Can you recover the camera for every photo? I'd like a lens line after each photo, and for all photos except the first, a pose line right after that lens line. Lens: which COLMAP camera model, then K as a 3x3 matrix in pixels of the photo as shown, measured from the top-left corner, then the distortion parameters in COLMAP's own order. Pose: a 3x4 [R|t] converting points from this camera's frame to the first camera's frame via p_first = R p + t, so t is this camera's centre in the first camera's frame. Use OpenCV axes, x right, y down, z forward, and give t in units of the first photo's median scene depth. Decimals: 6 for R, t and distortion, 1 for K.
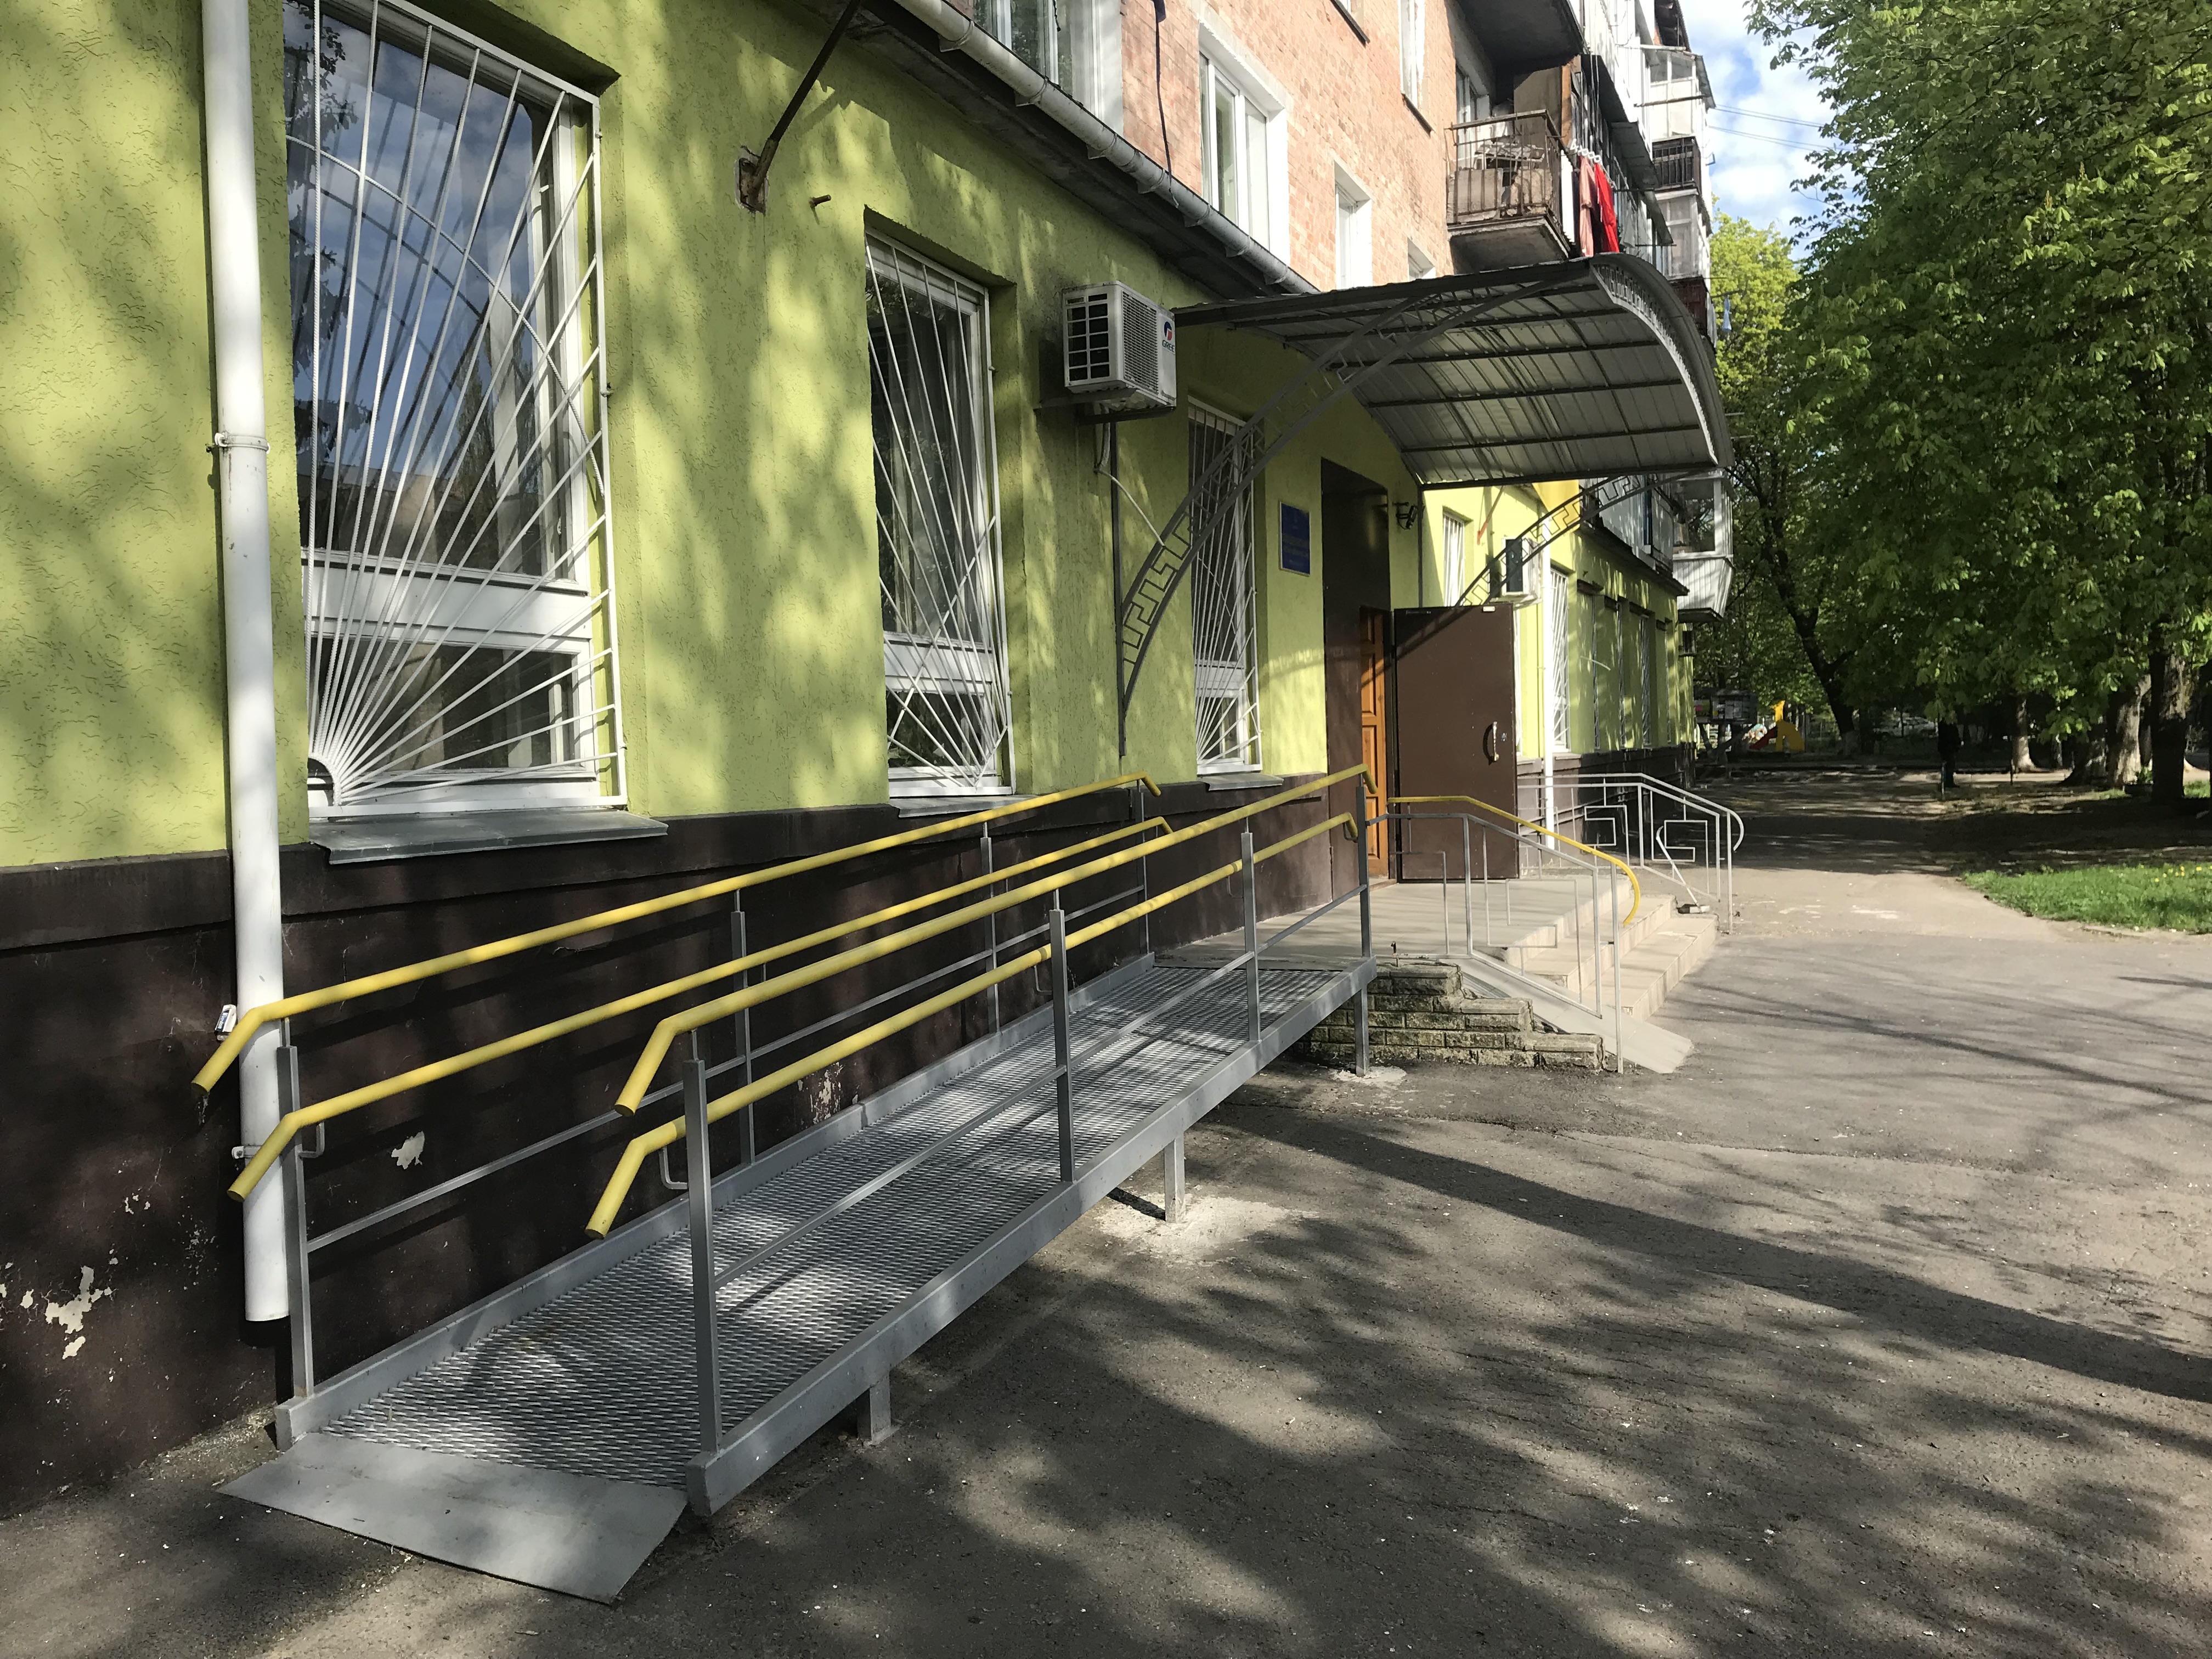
lens RADIAL K [[1657.5, 0, 1099.1], [0, 1657.5, 823.5], [0, 0, 1]] dist [0.072006, 0.003528]
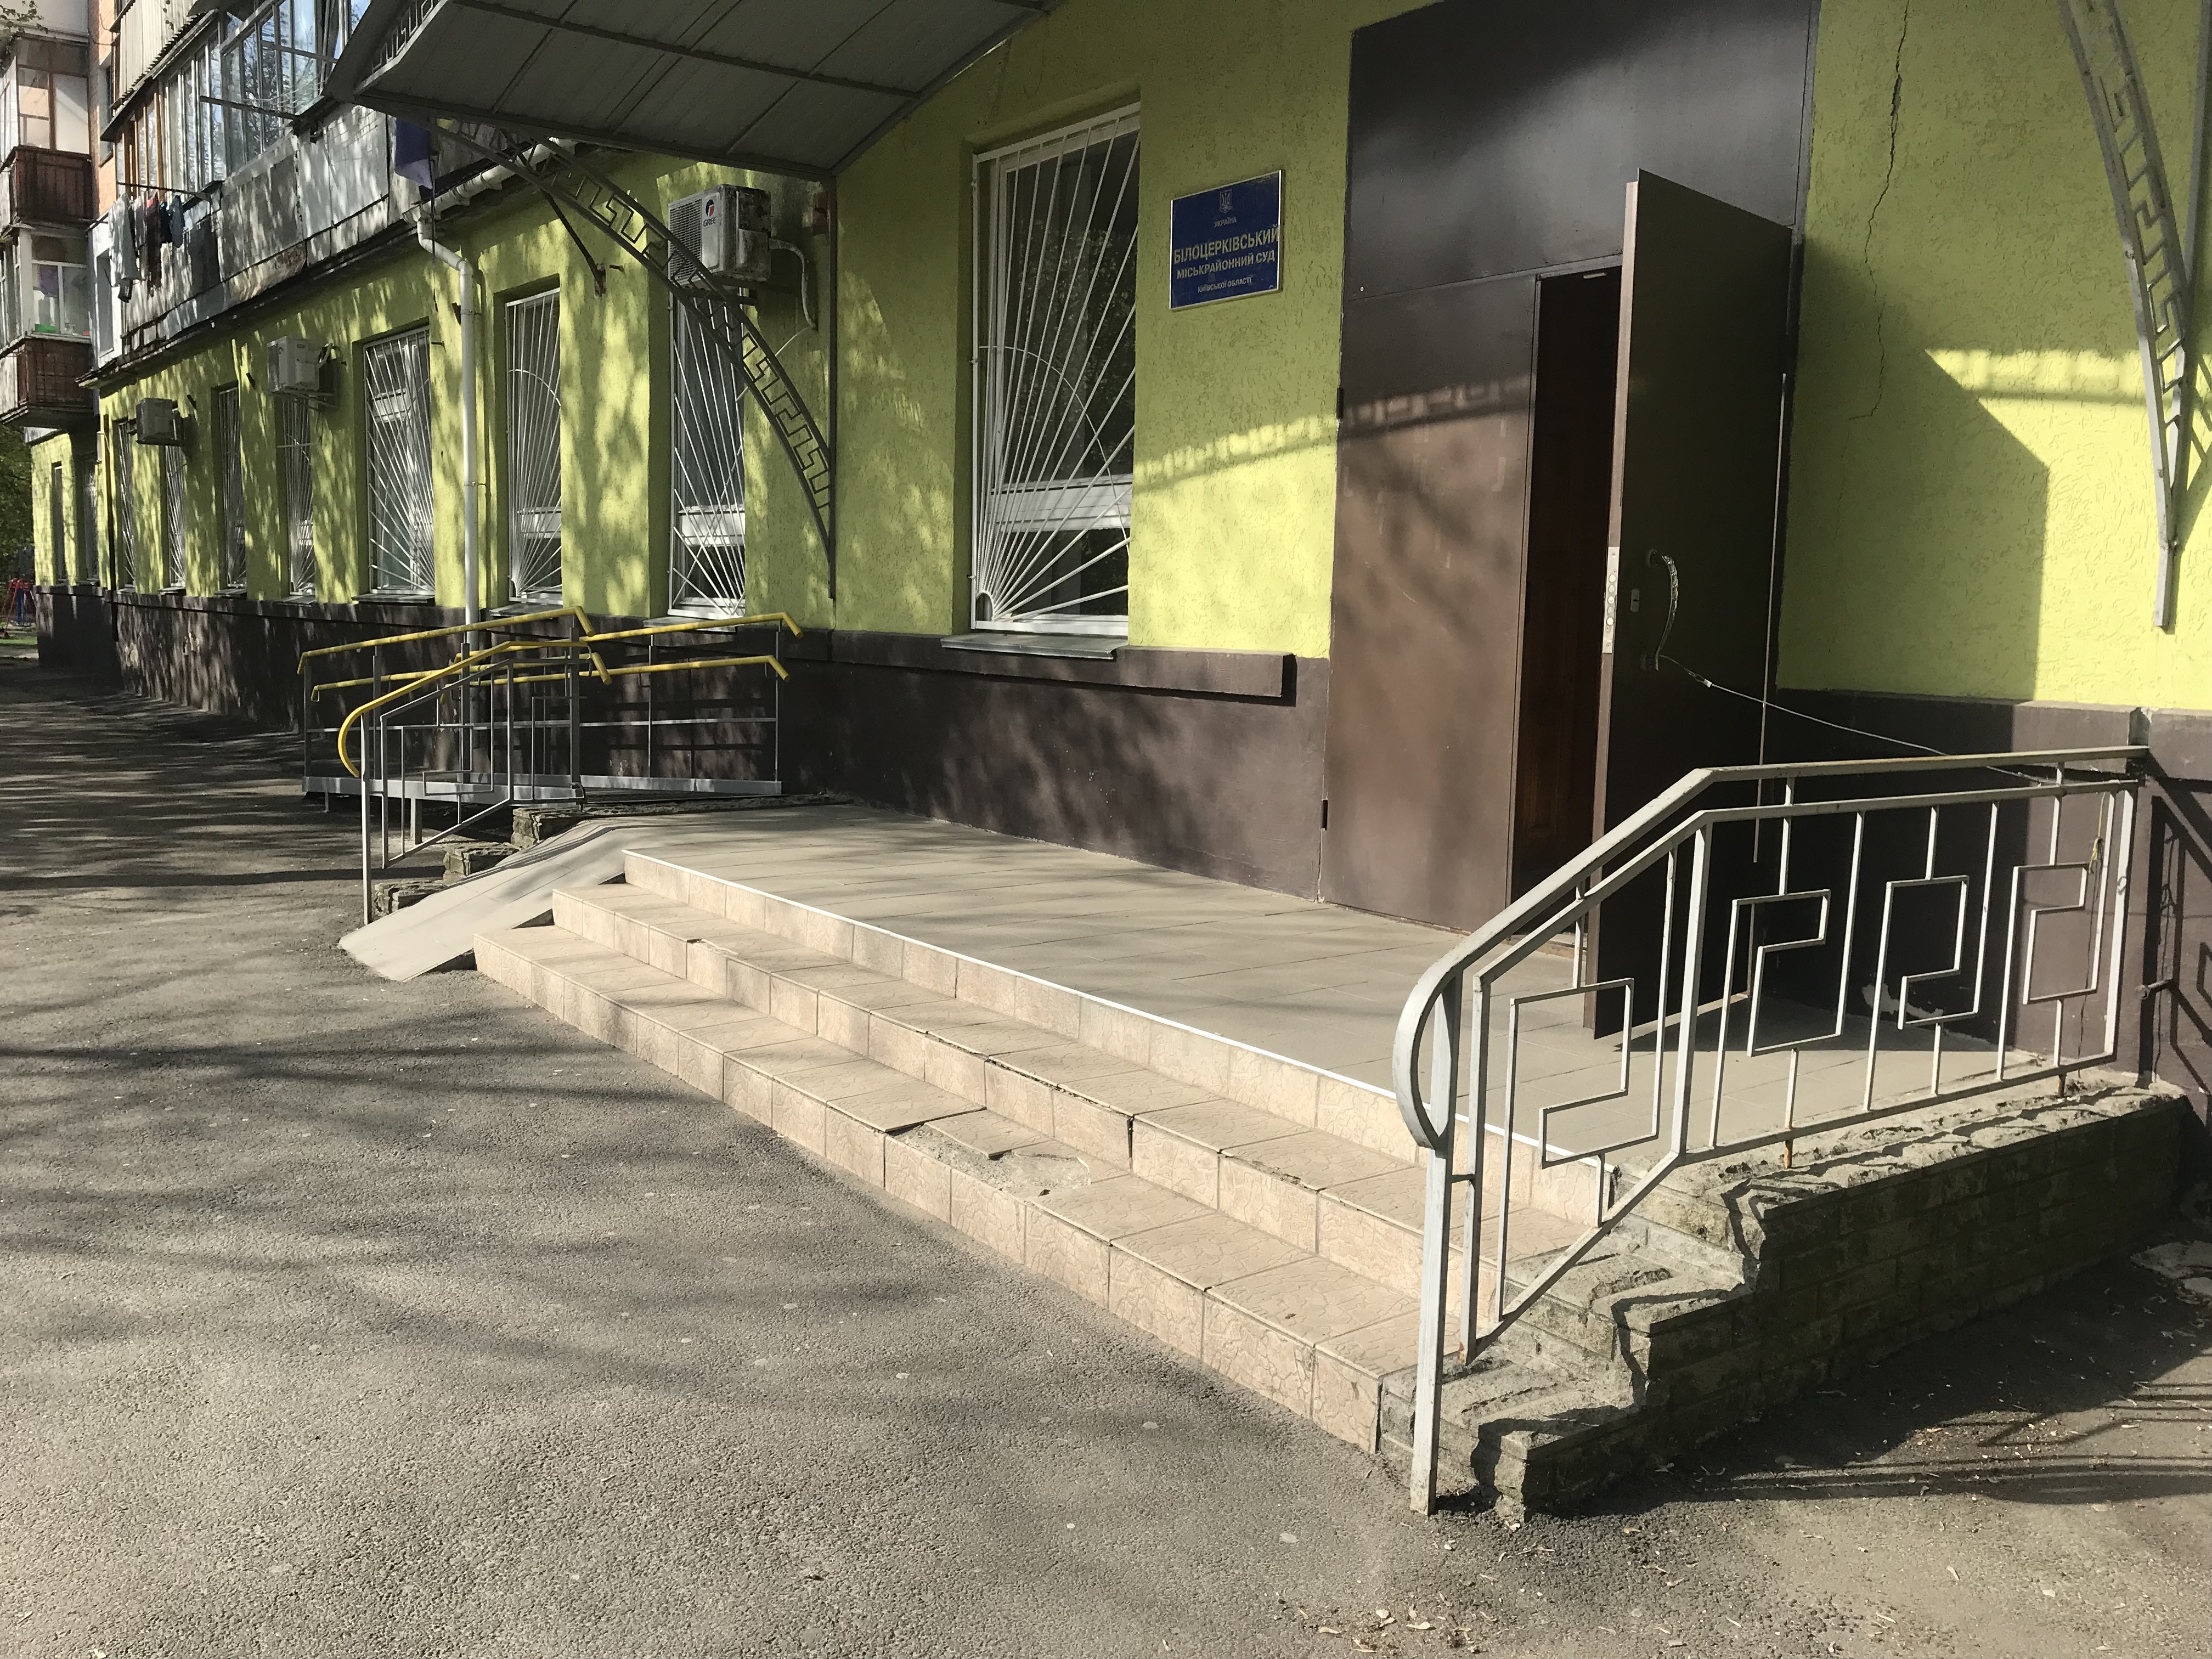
lens RADIAL K [[1790.9, 0, 1102.6], [0, 1790.9, 835.0], [0, 0, 1]] dist [0.039780, -0.042821]
pose [[-0.473998, 0.088053, -0.876112, 1.276661], [-0.087703, 0.985318, 0.146478, -0.104193], [0.876147, 0.146268, -0.459316, 2.369381]]
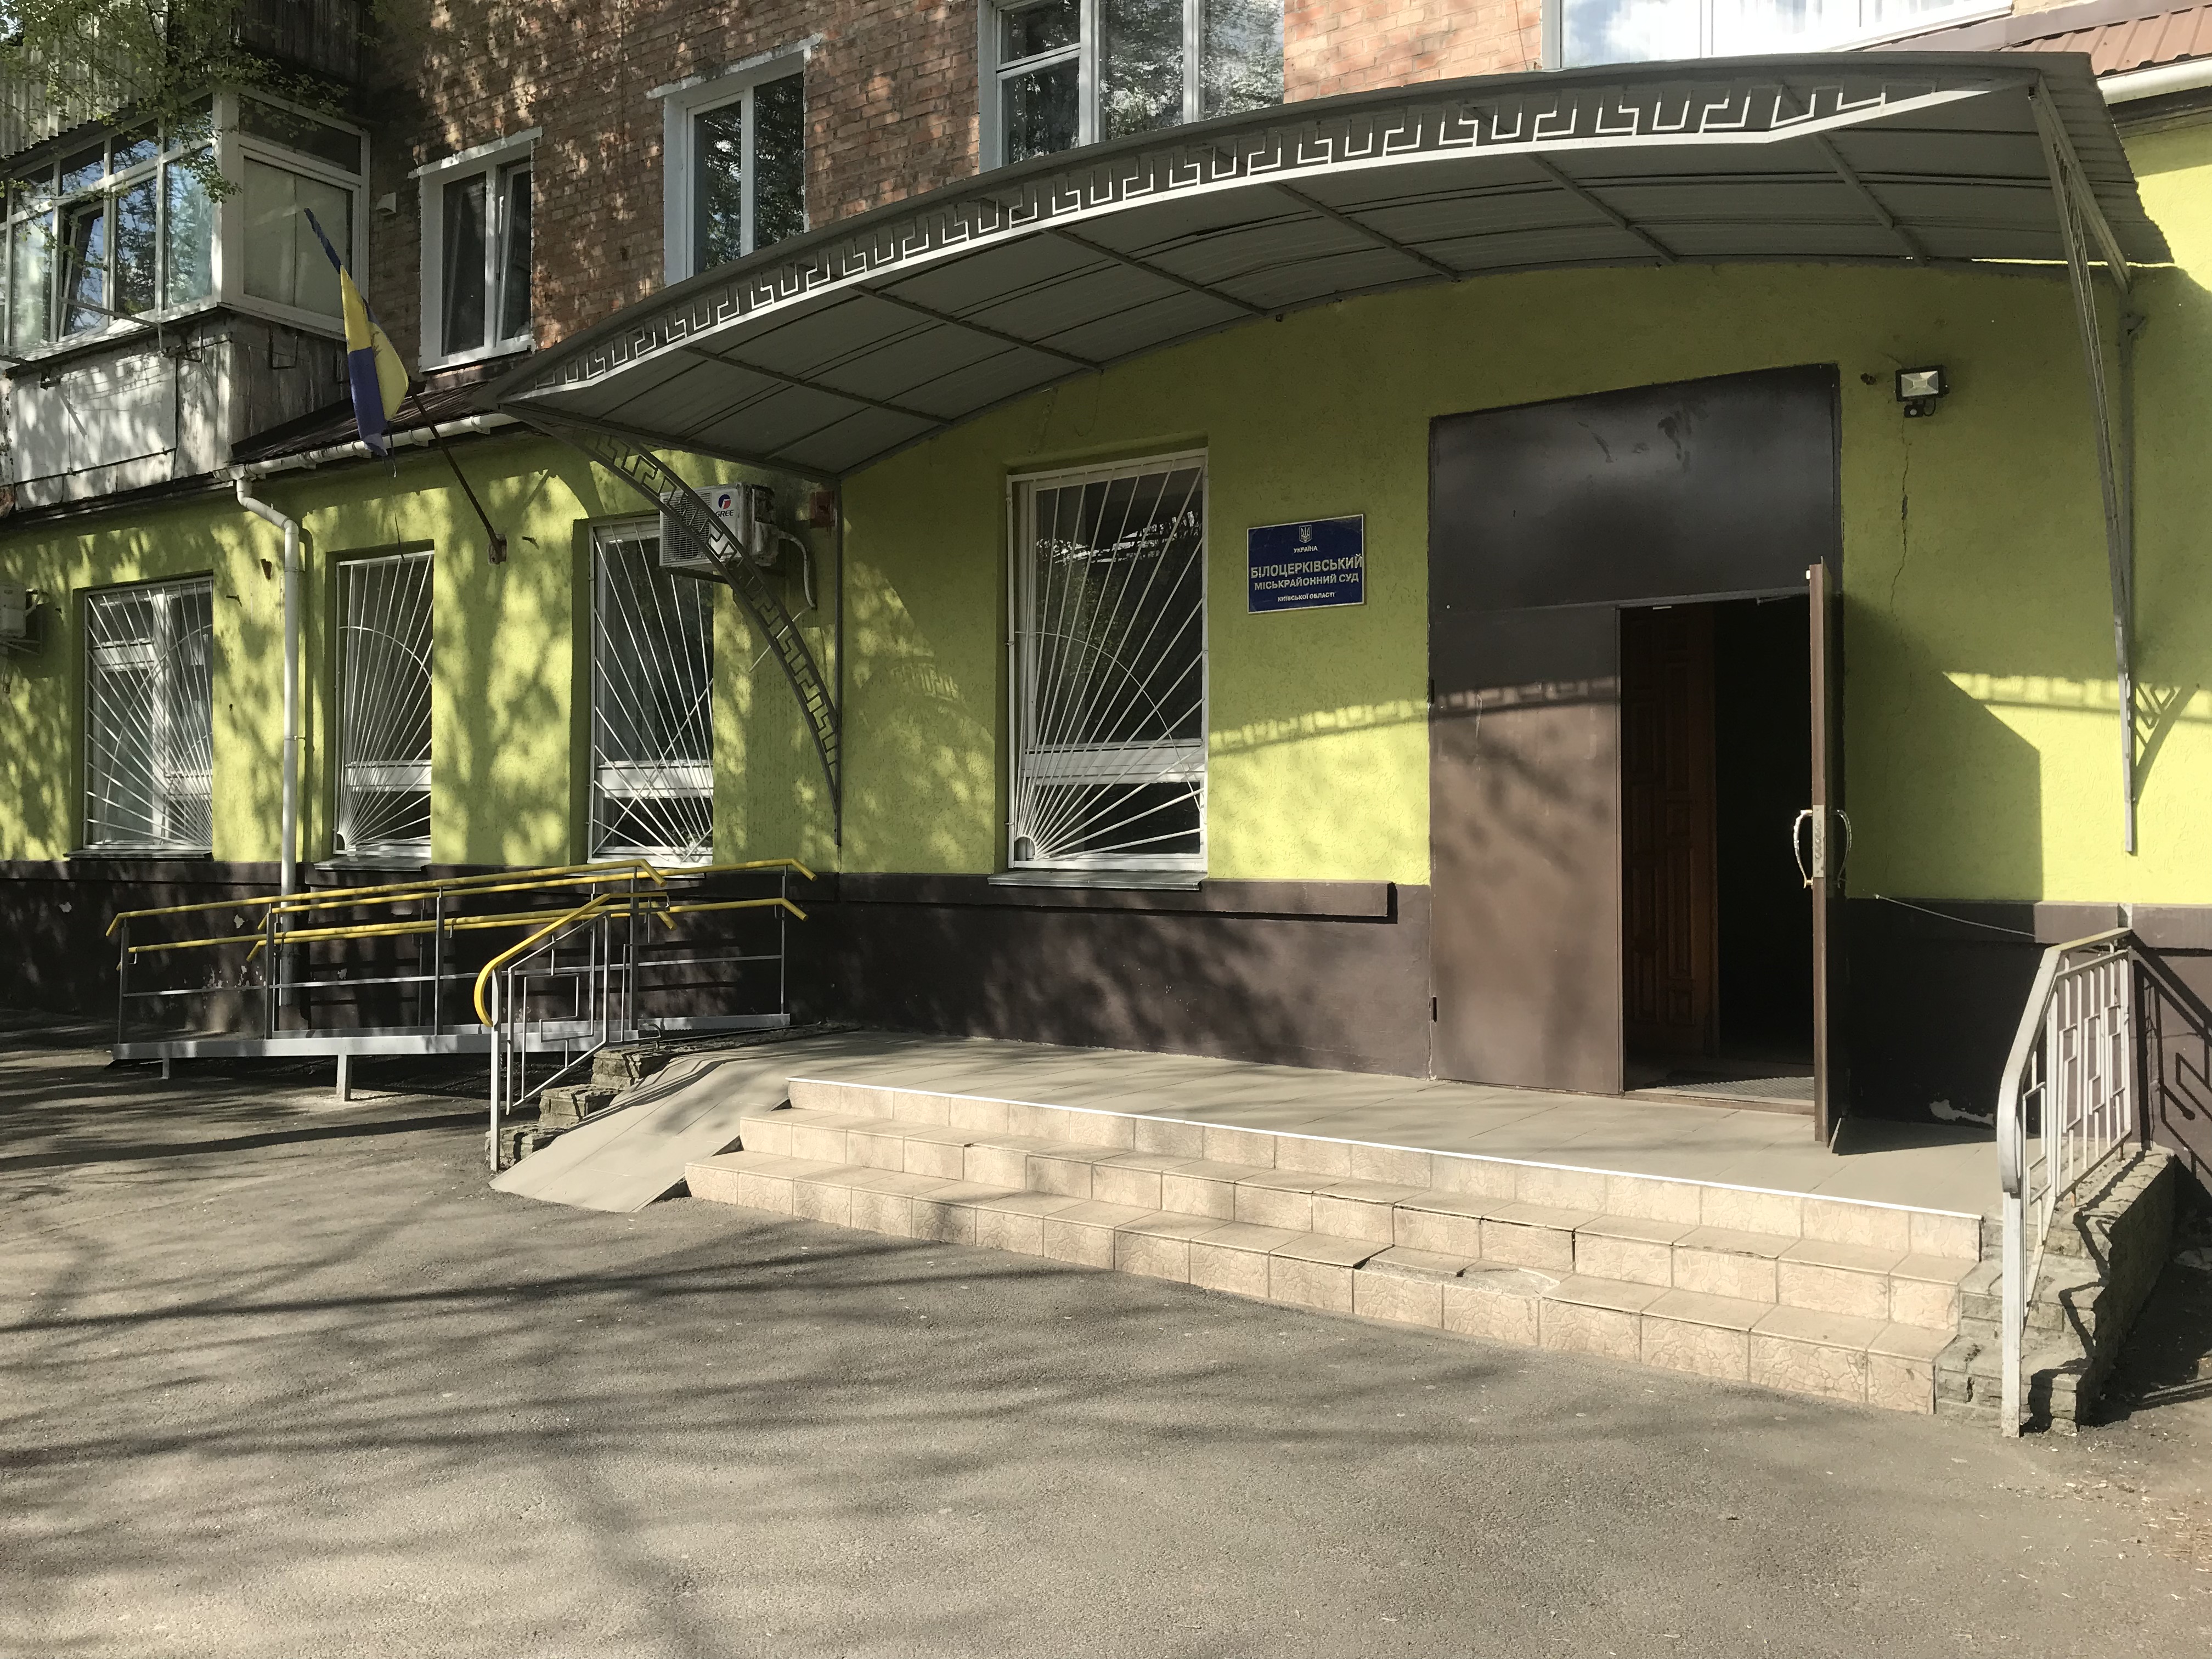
lens RADIAL K [[1790.9, 0, 1103.3], [0, 1790.9, 830.8], [0, 0, 1]] dist [0.039780, -0.042821]
pose [[-0.174648, -0.019007, -0.984448, 1.652468], [-0.069911, 0.997530, -0.006856, -0.078677], [0.982146, 0.067627, -0.175545, 1.974249]]
